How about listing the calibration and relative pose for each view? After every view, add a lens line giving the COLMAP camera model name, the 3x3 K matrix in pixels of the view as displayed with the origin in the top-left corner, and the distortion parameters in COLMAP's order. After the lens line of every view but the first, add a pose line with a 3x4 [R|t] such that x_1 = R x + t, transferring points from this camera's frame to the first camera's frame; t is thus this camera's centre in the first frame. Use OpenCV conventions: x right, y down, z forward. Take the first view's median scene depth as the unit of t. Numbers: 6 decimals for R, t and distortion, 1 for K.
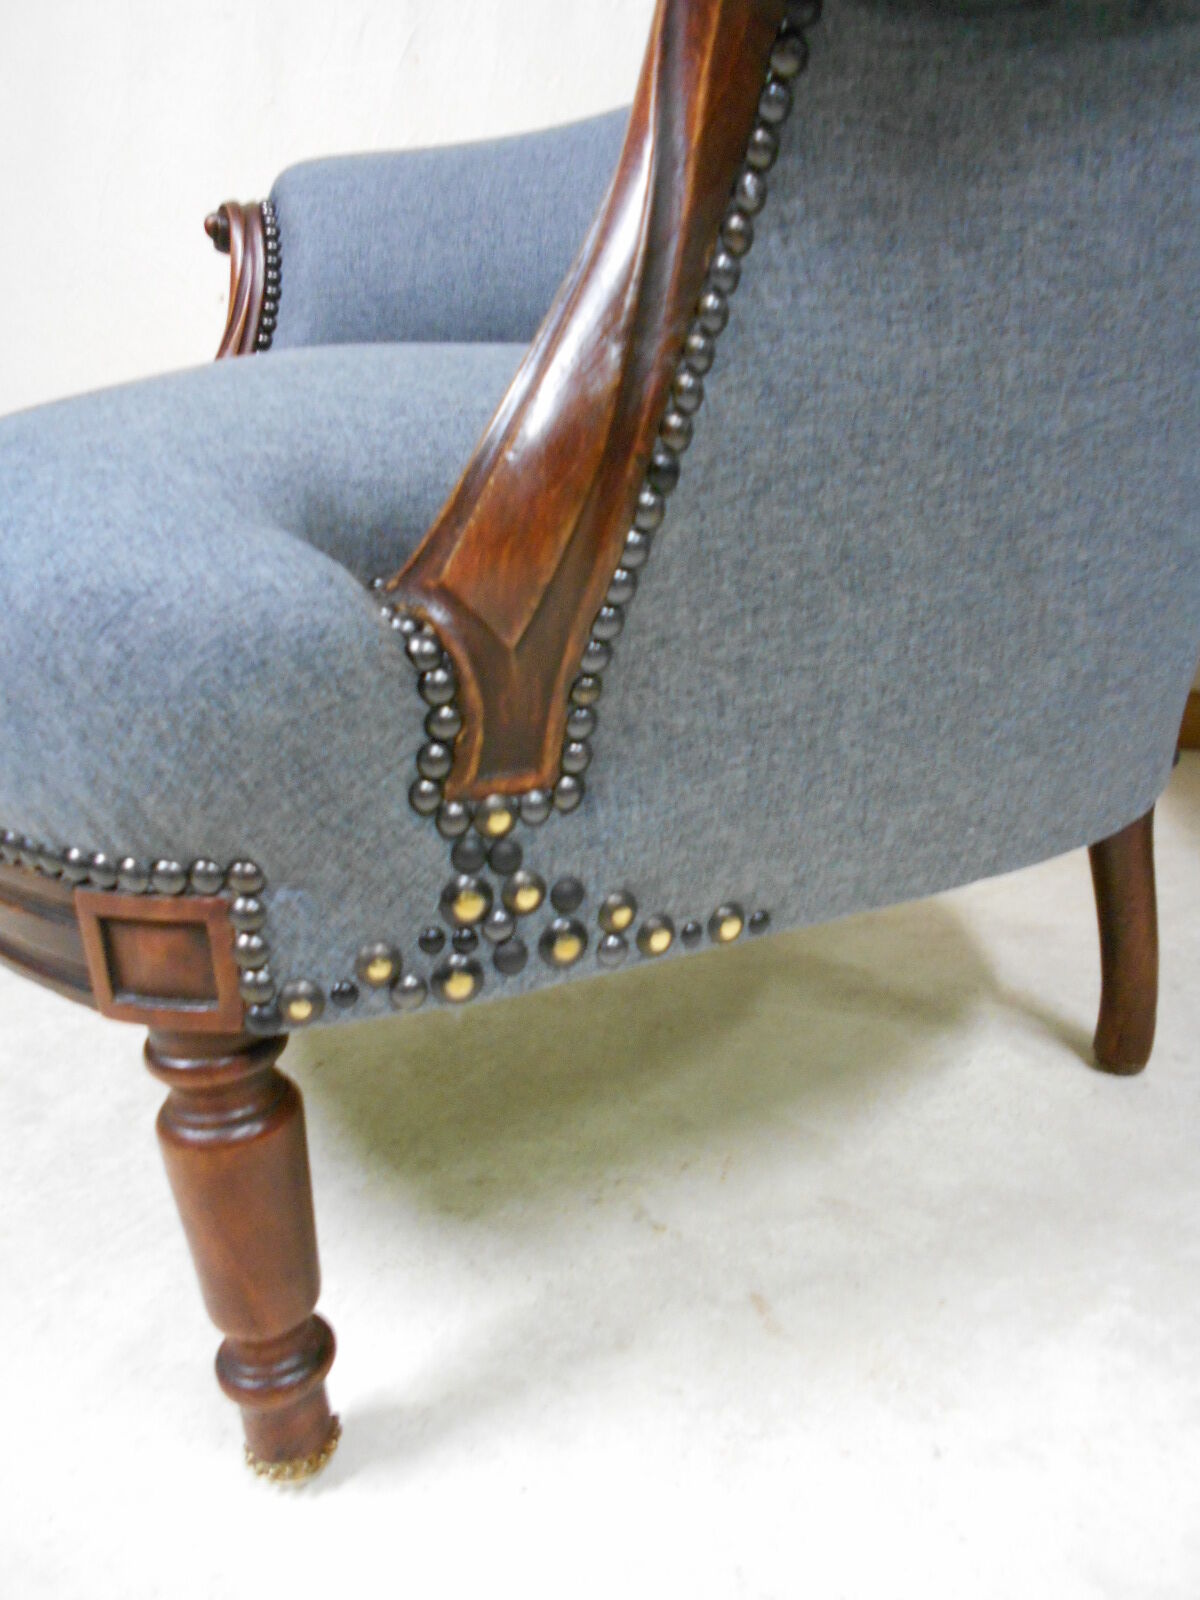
lens RADIAL K [[1287.8, 0, 611.7], [0, 1287.8, 792.8], [0, 0, 1]] dist [-0.013891, -0.007834]
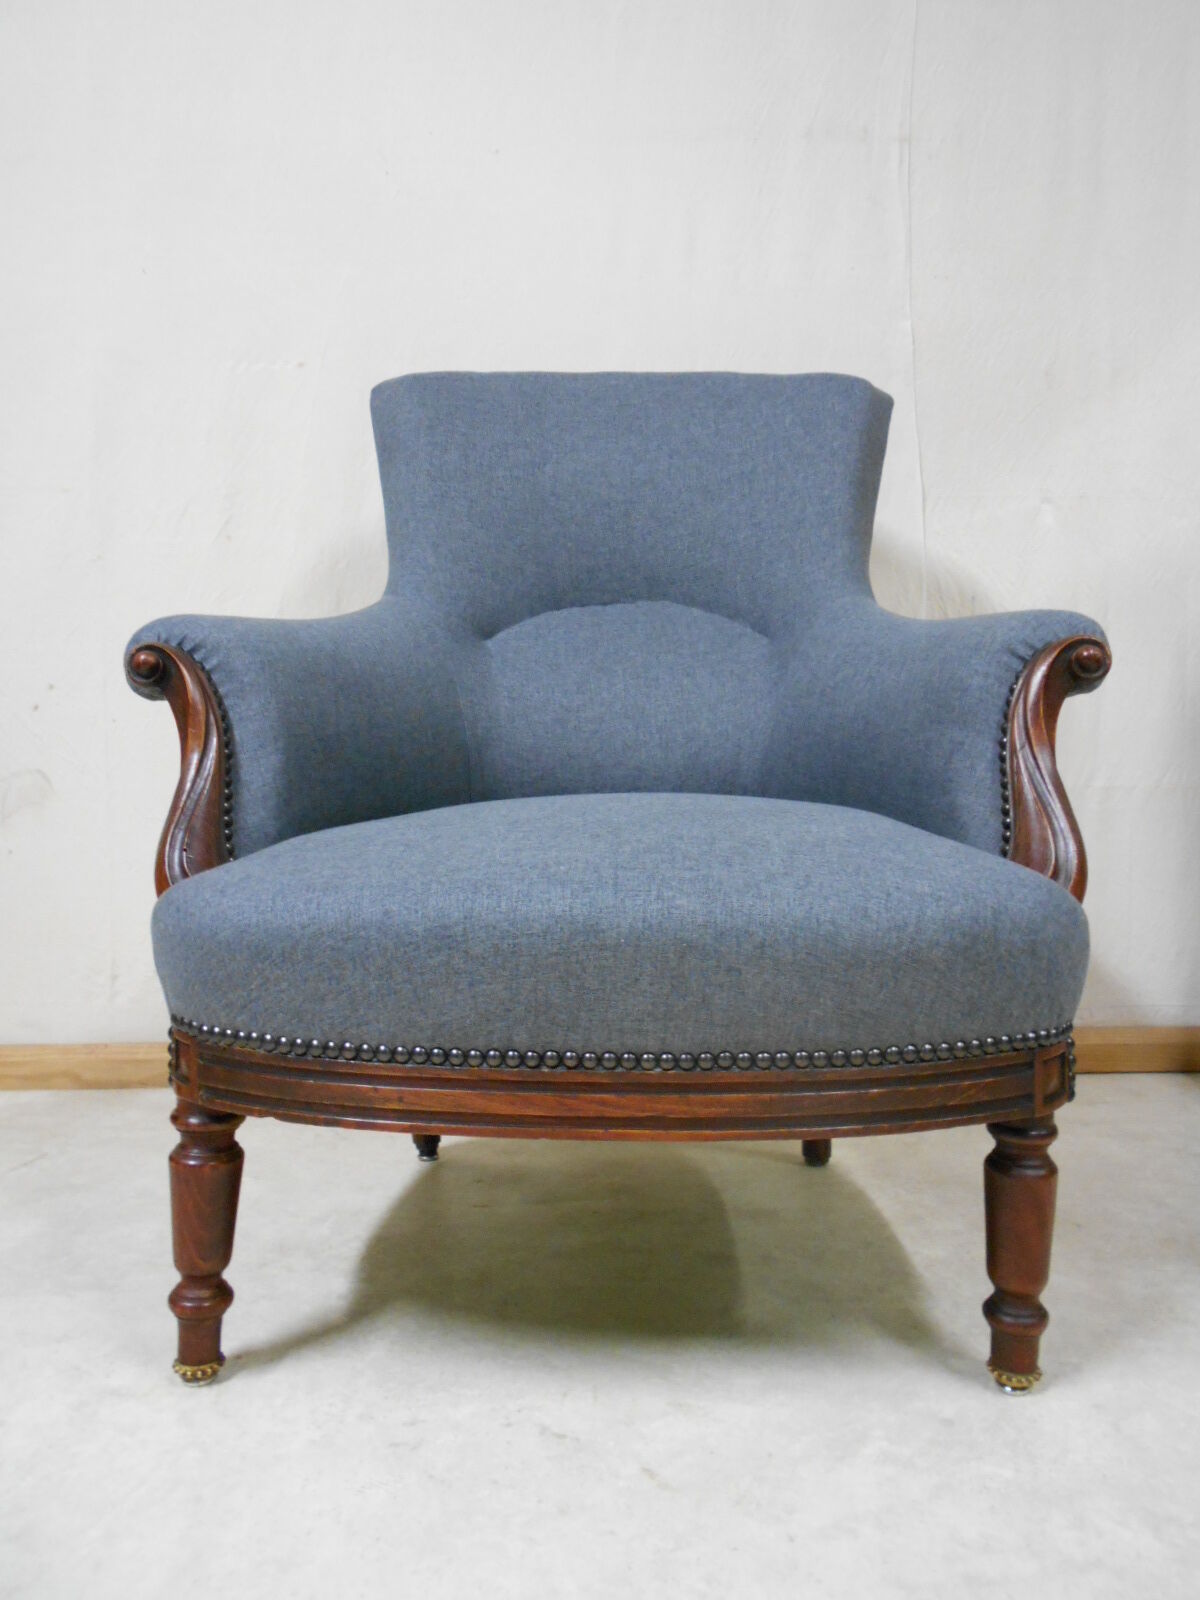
lens RADIAL K [[1287.8, 0, 593.8], [0, 1287.8, 793.3], [0, 0, 1]] dist [-0.013891, -0.007834]
pose [[0.466169, 0.020792, 0.884451, -2.498770], [0.242364, 0.958476, -0.150275, -0.183003], [-0.850850, 0.284413, 0.441773, 0.523569]]
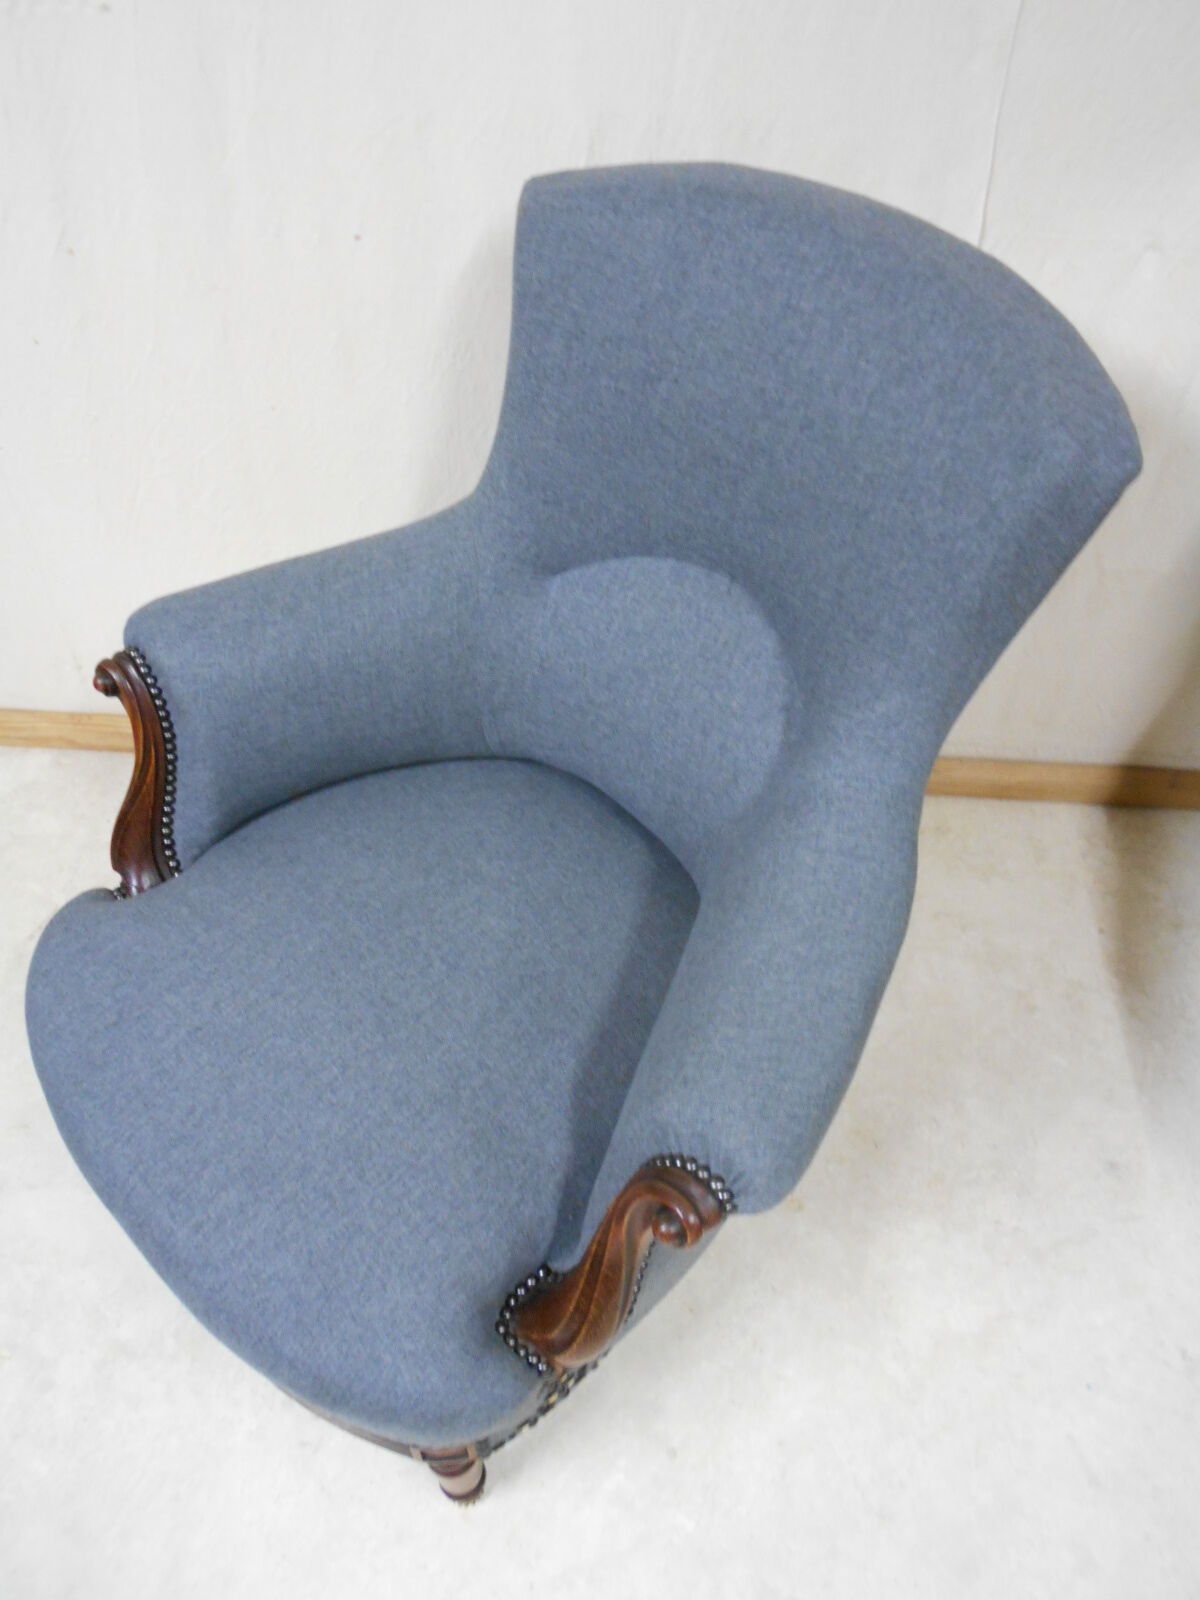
lens RADIAL K [[1287.8, 0, 595.1], [0, 1287.8, 794.2], [0, 0, 1]] dist [-0.013891, -0.007834]
pose [[0.948410, -0.197080, 0.248352, -0.418203], [0.047606, 0.862968, 0.503011, -2.217498], [-0.313453, -0.465237, 0.827829, -0.625469]]
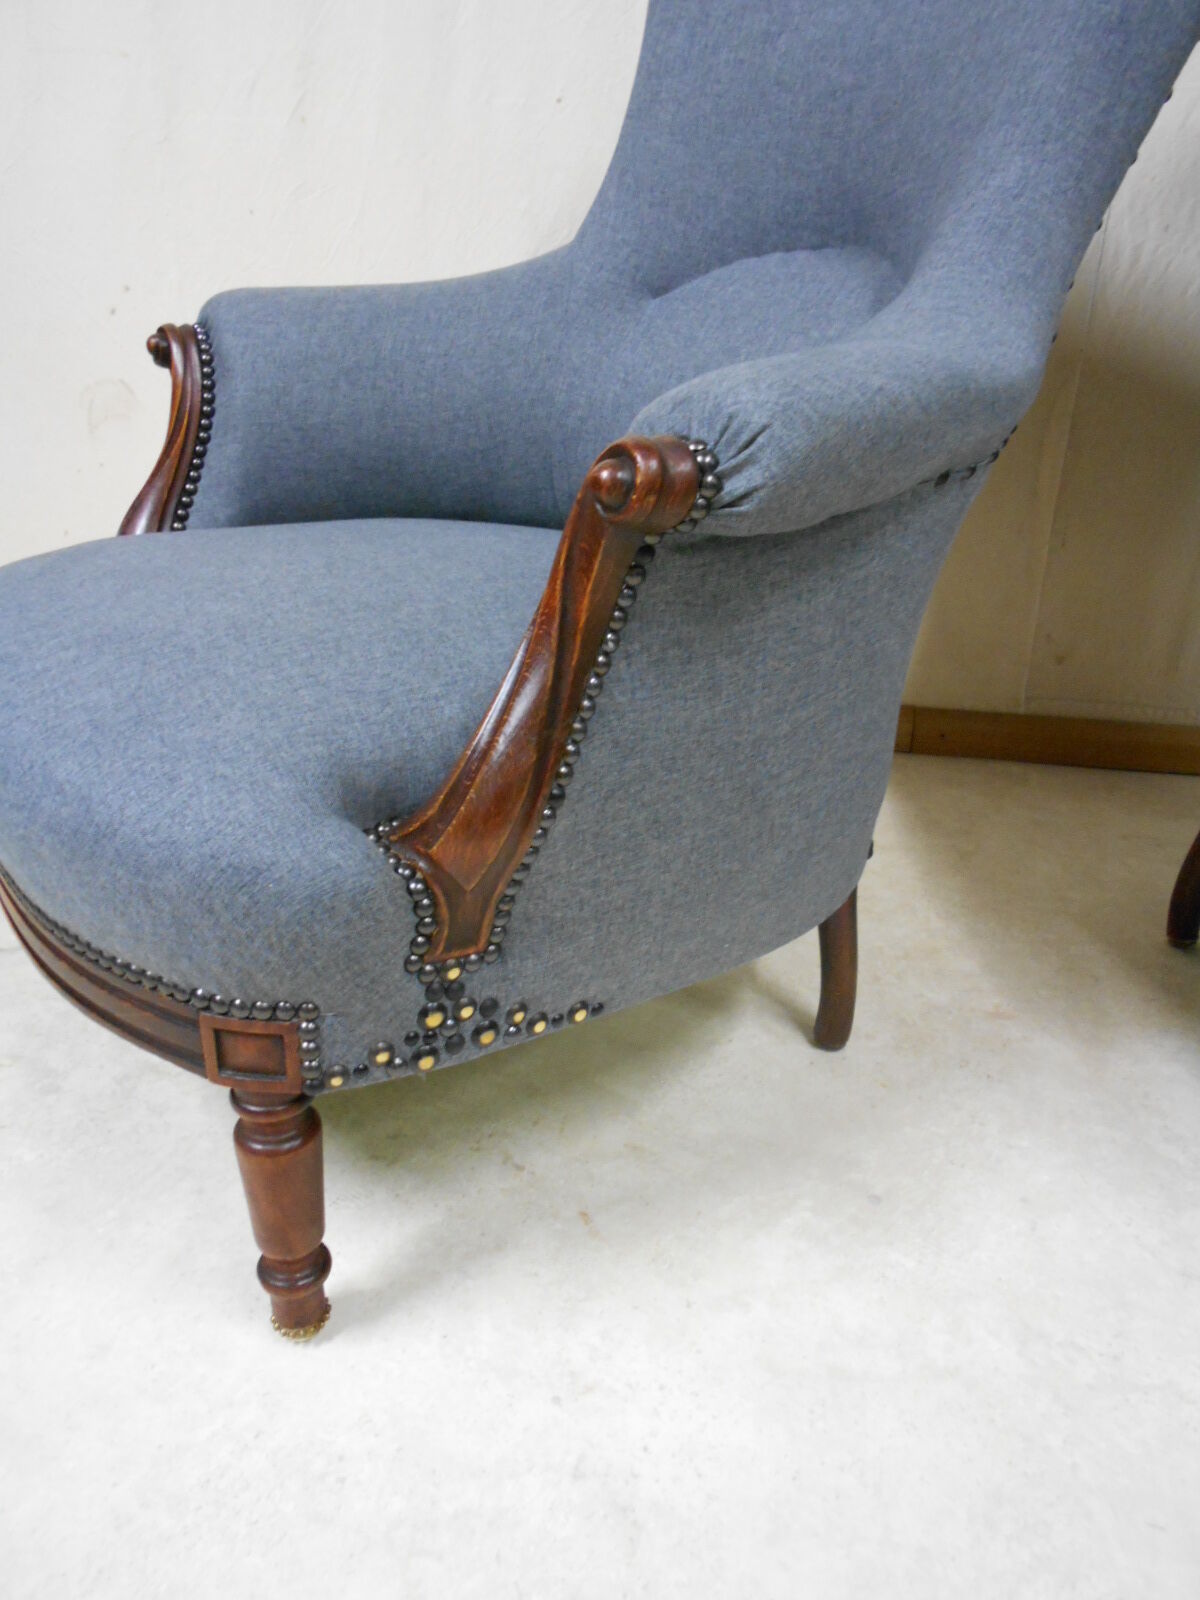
lens RADIAL K [[1287.8, 0, 615.4], [0, 1287.8, 802.9], [0, 0, 1]] dist [-0.013891, -0.007834]
pose [[0.988689, 0.019829, 0.148664, -0.123960], [-0.036397, 0.993313, 0.109569, -0.374191], [-0.145497, -0.113740, 0.982799, -0.658401]]
